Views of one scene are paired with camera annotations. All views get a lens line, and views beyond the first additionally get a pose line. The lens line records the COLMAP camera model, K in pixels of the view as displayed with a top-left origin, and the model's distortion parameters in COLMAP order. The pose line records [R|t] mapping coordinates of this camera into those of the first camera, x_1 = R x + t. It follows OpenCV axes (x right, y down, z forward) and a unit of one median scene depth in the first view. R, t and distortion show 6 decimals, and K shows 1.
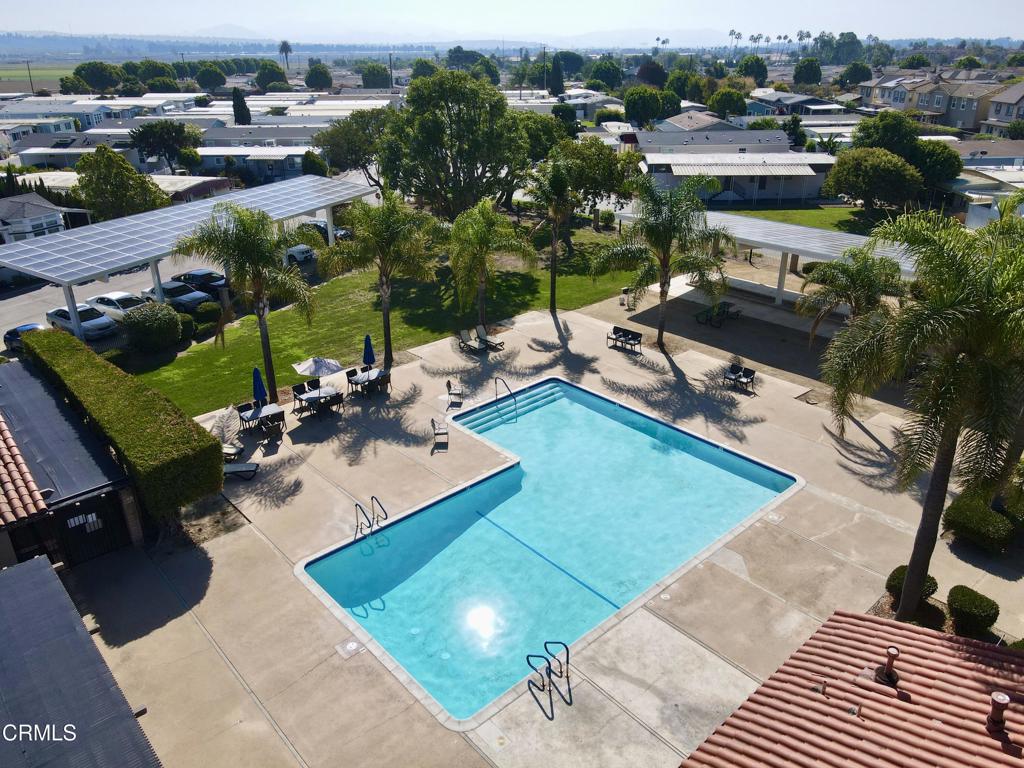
lens RADIAL K [[744.1, 0, 512.0], [0, 744.1, 384.0], [0, 0, 1]] dist [0.001995, 0.001517]
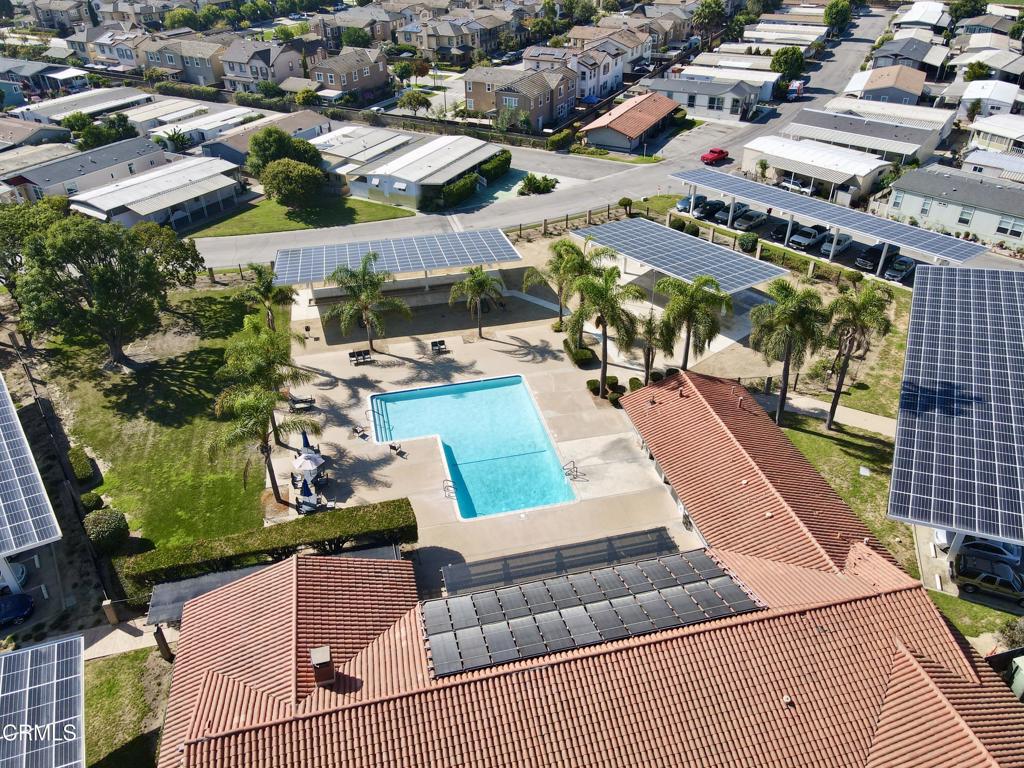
lens RADIAL K [[744.1, 0, 512.0], [0, 744.1, 384.0], [0, 0, 1]] dist [0.001995, 0.001517]
pose [[0.483404, -0.485838, 0.728205, -1.076540], [0.370005, 0.867293, 0.333014, -0.509216], [-0.793358, 0.108459, 0.599015, -0.295656]]
